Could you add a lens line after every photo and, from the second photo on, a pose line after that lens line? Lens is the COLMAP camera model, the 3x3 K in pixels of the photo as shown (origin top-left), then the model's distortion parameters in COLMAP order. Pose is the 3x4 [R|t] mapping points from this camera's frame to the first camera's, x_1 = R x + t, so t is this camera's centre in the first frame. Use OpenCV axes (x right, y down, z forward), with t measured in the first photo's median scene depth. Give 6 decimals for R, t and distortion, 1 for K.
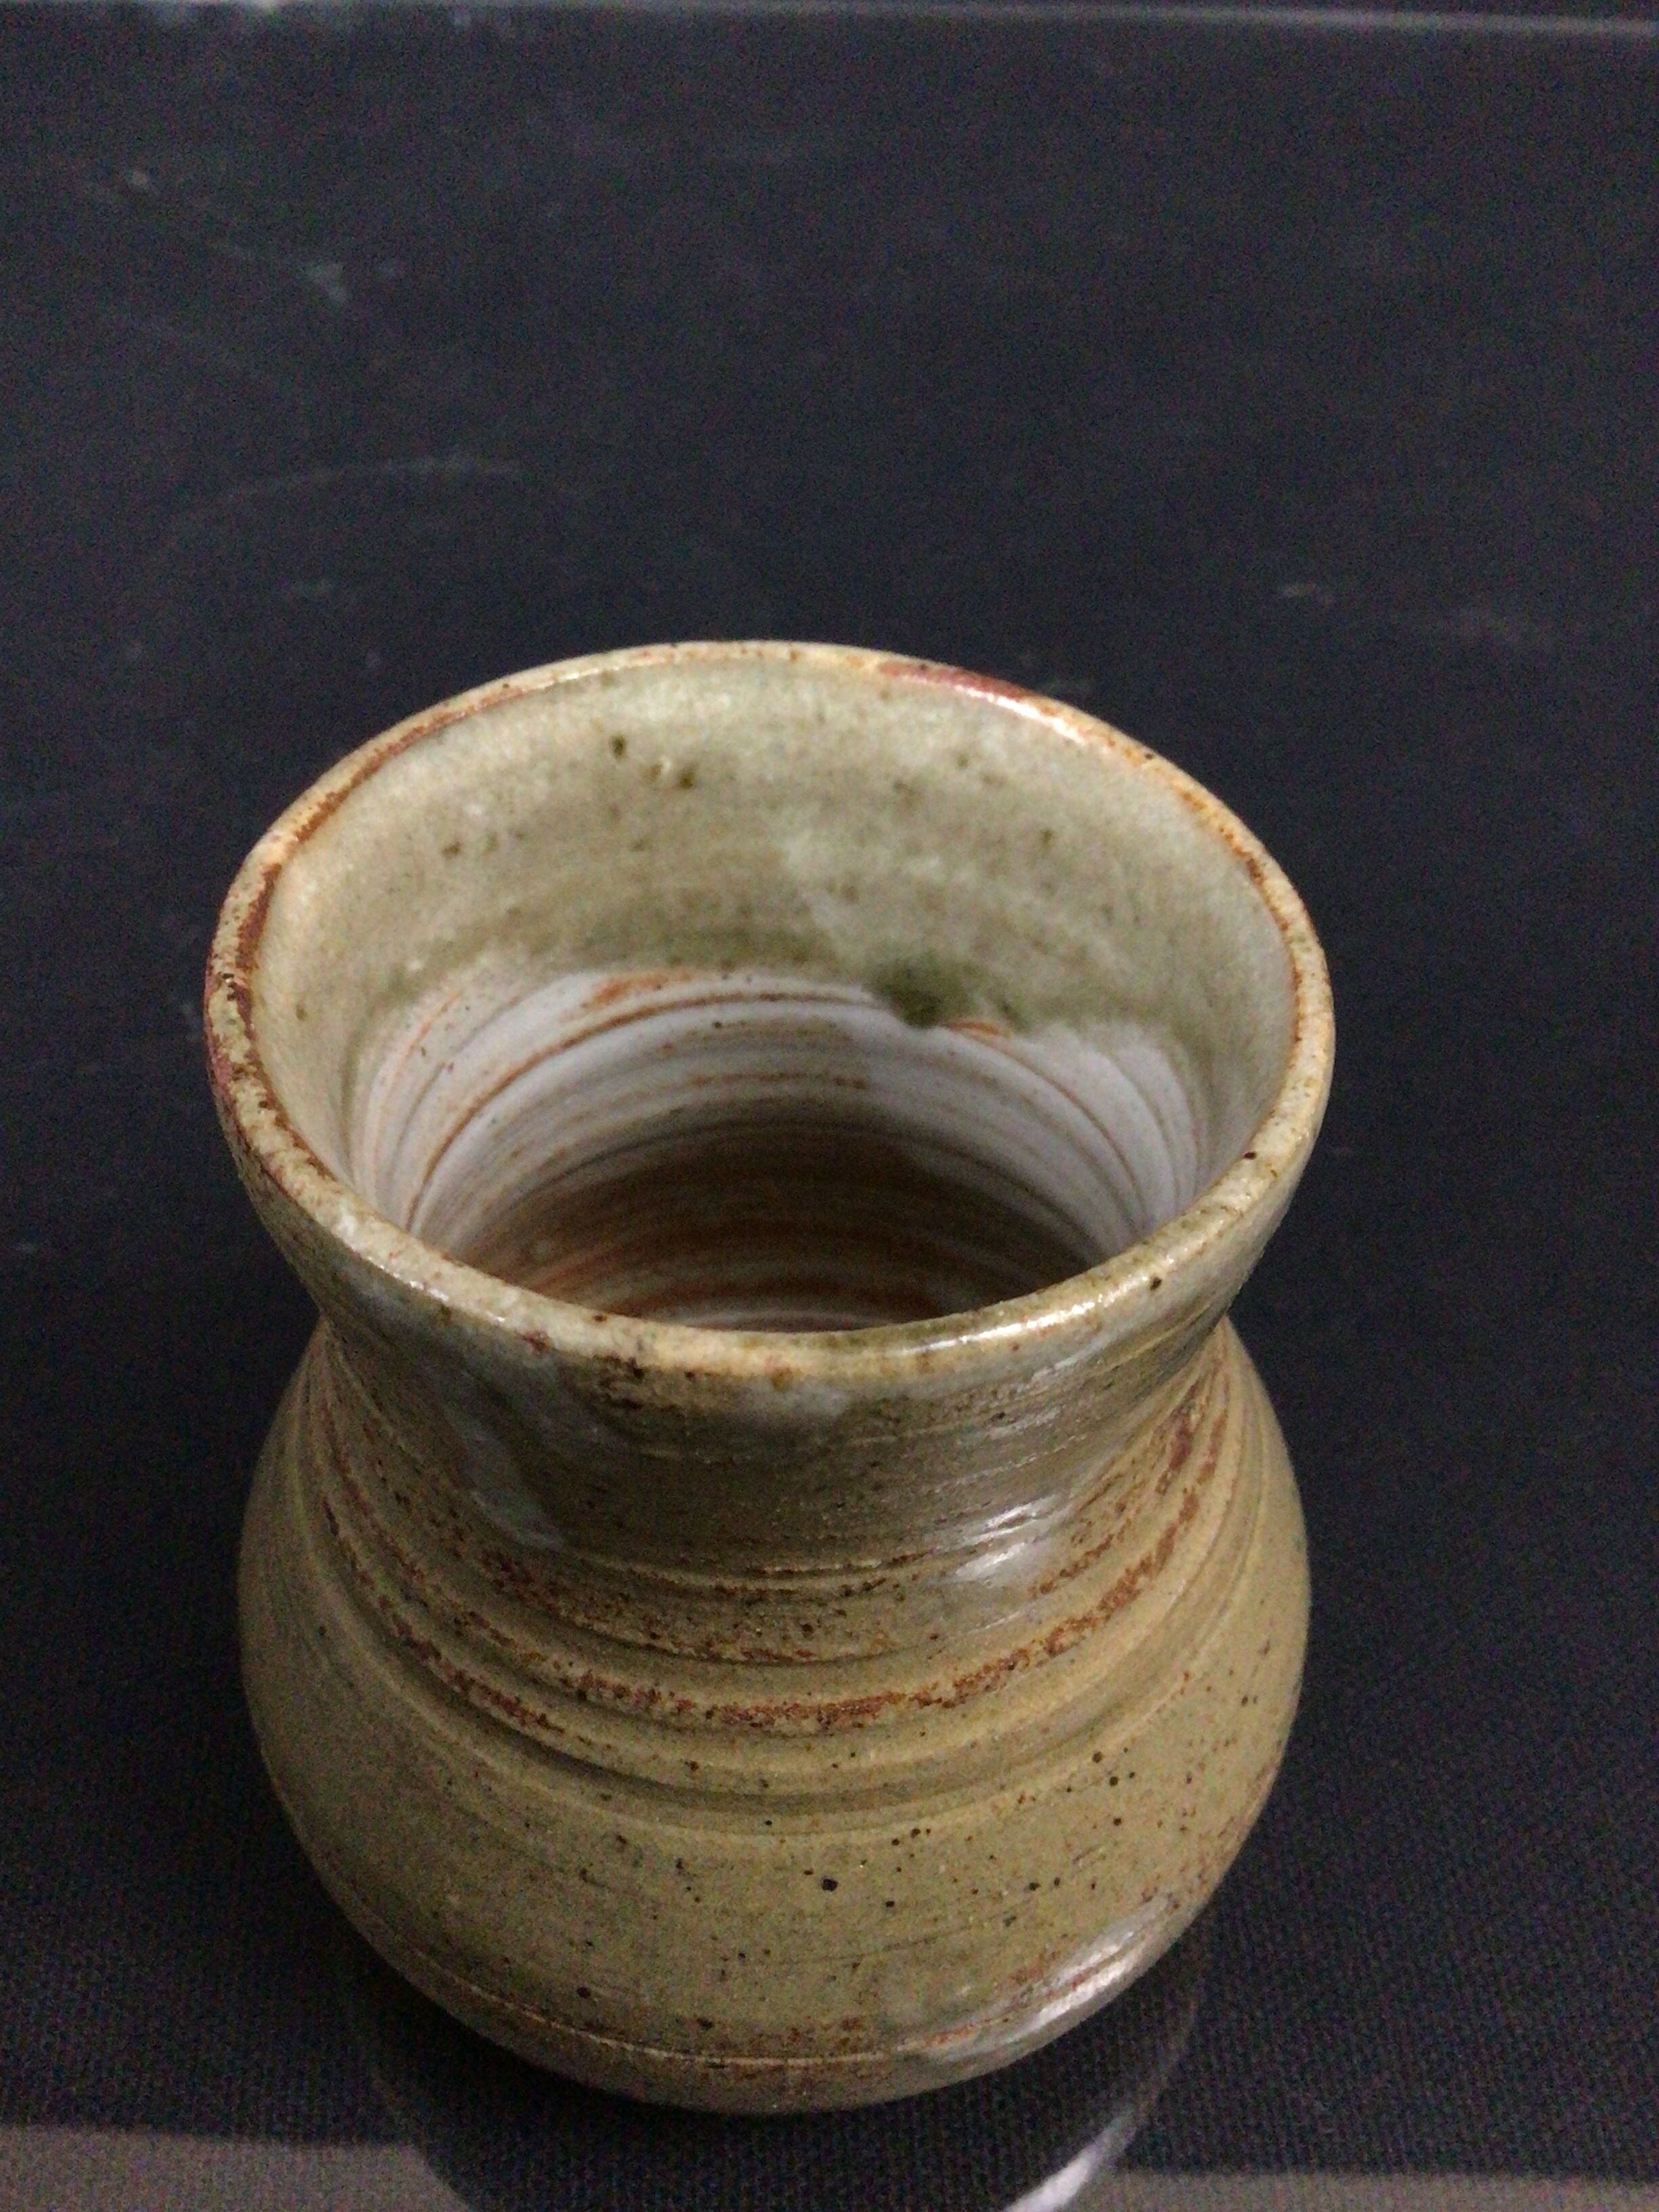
lens RADIAL K [[2195.6, 0, 829.5], [0, 2195.6, 1106.0], [0, 0, 1]] dist [0.087255, -0.000443]
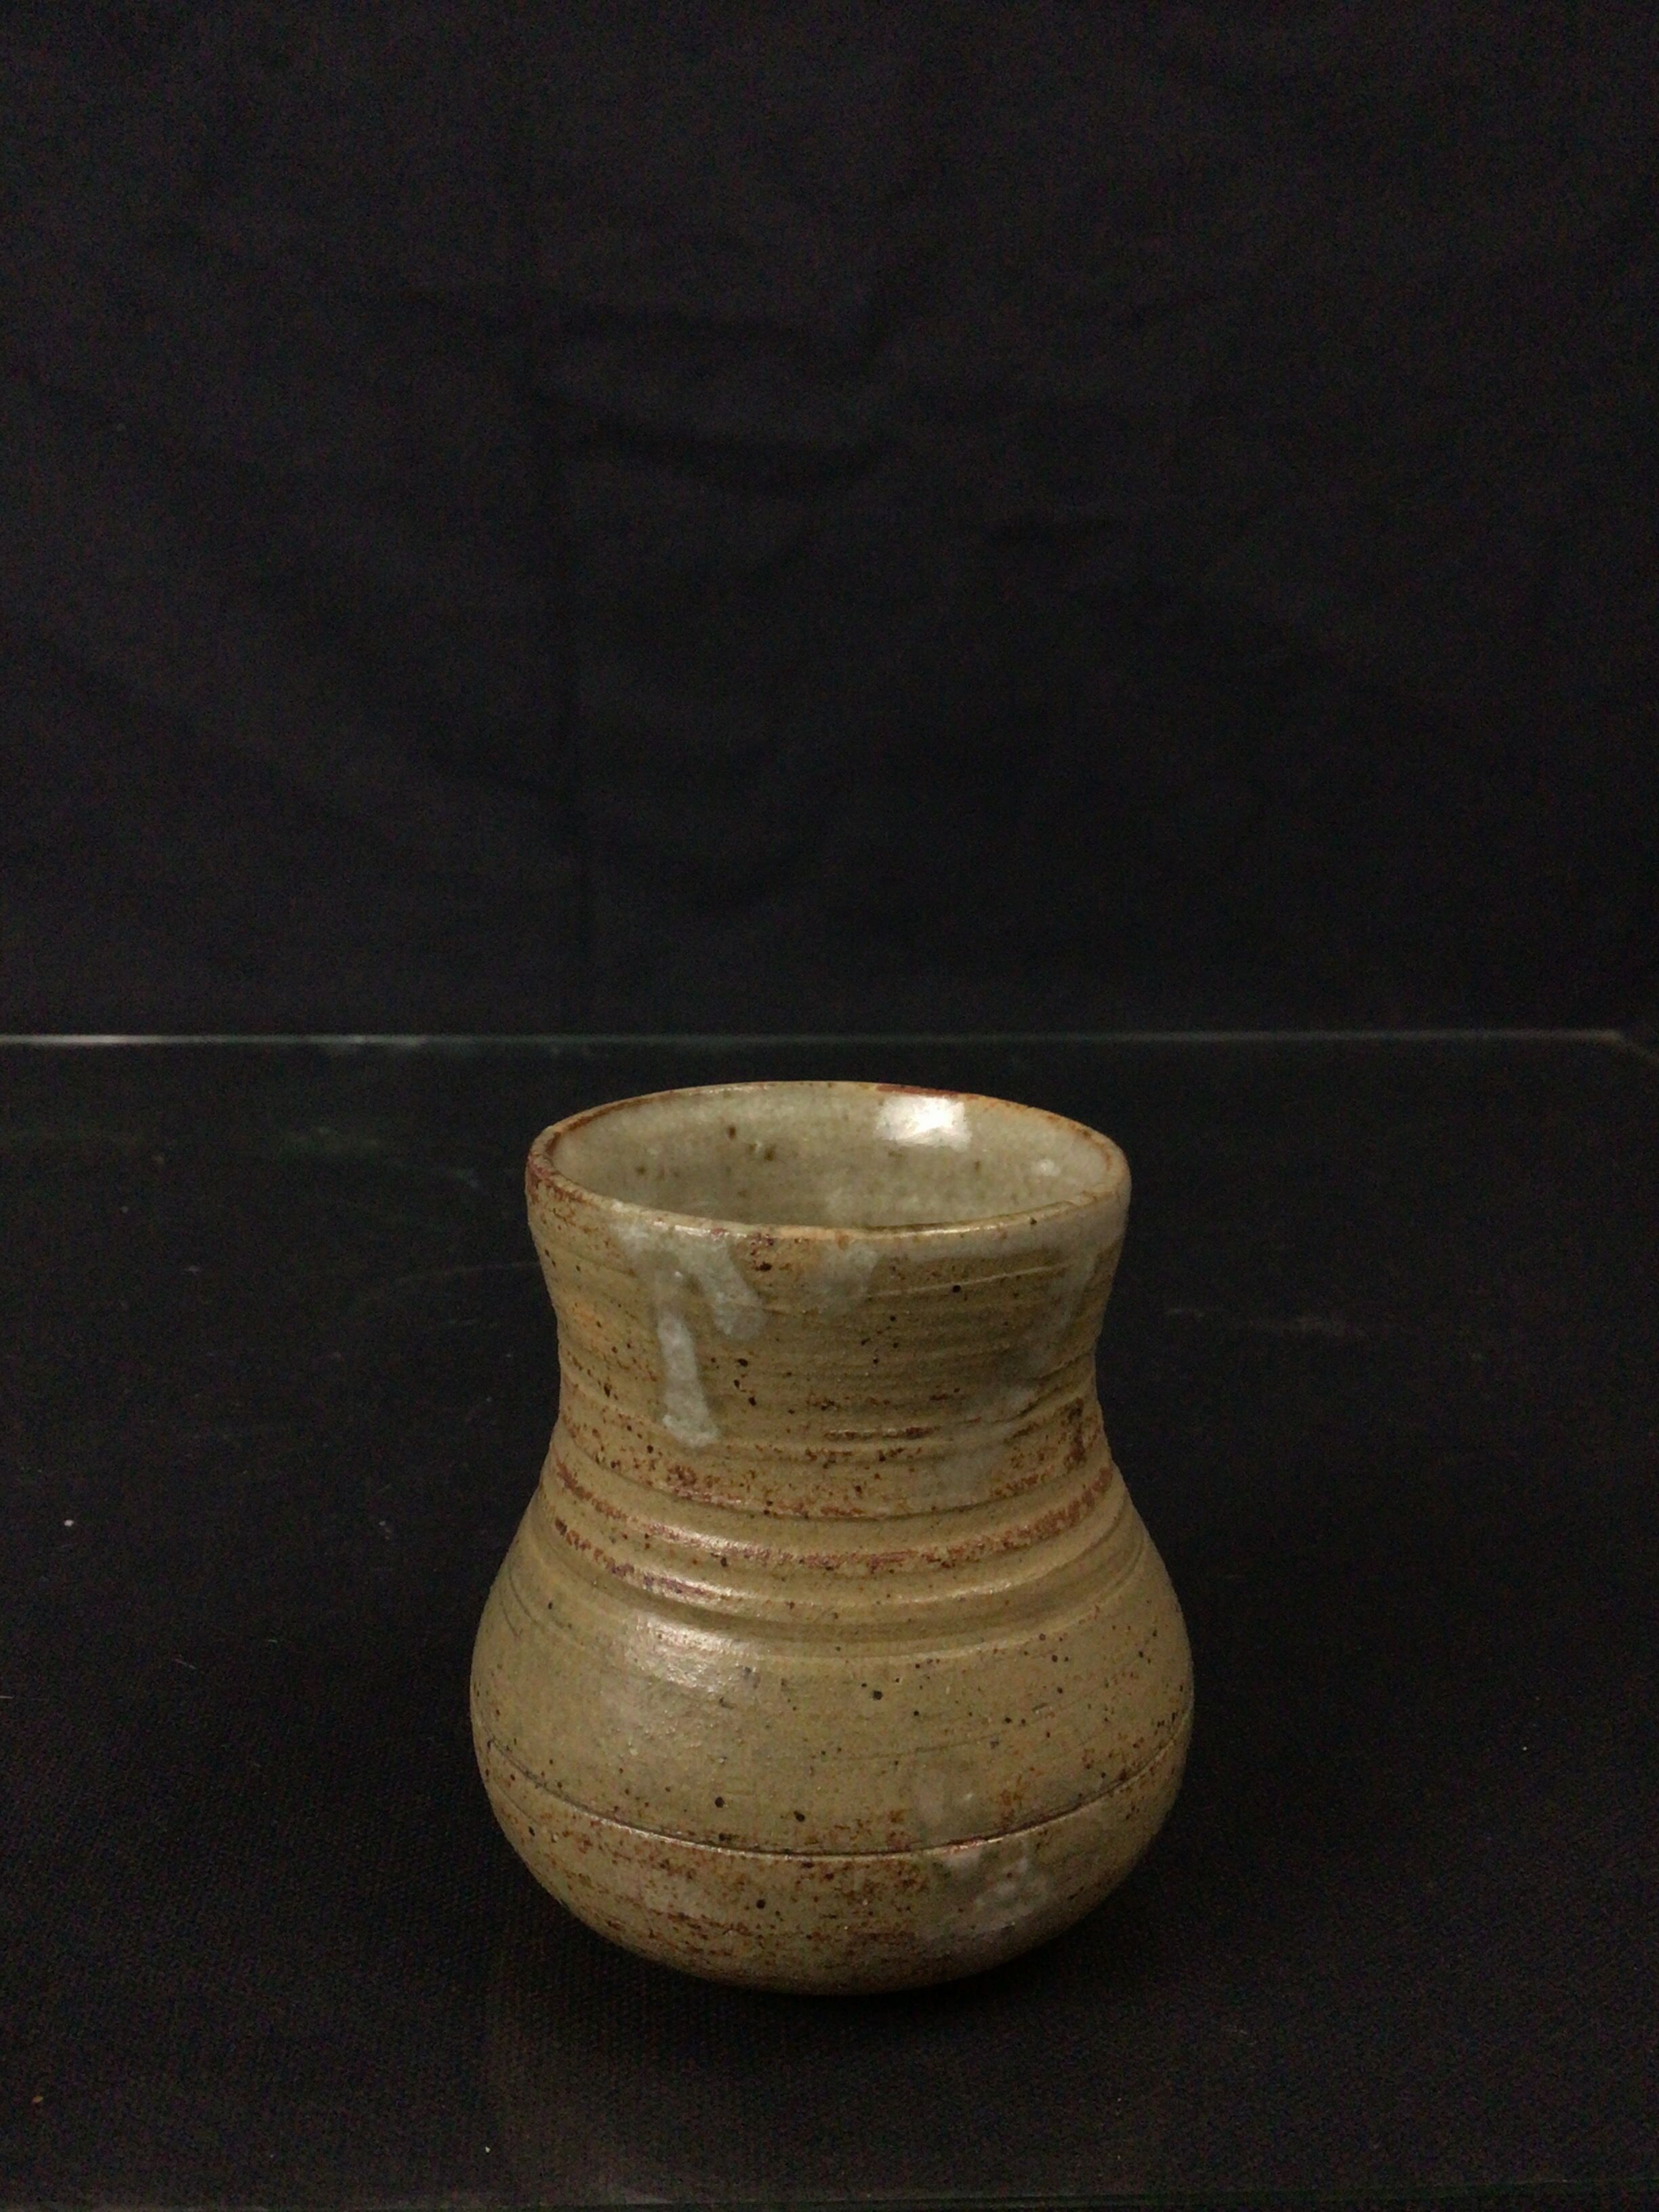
lens RADIAL K [[3061.5, 0, 829.5], [0, 3061.5, 1106.0], [0, 0, 1]] dist [0.003984, 0.042375]
pose [[0.999493, -0.023834, 0.021103, -0.070210], [0.031675, 0.810669, -0.584647, 1.279408], [-0.003172, 0.585020, 0.811013, -1.019200]]
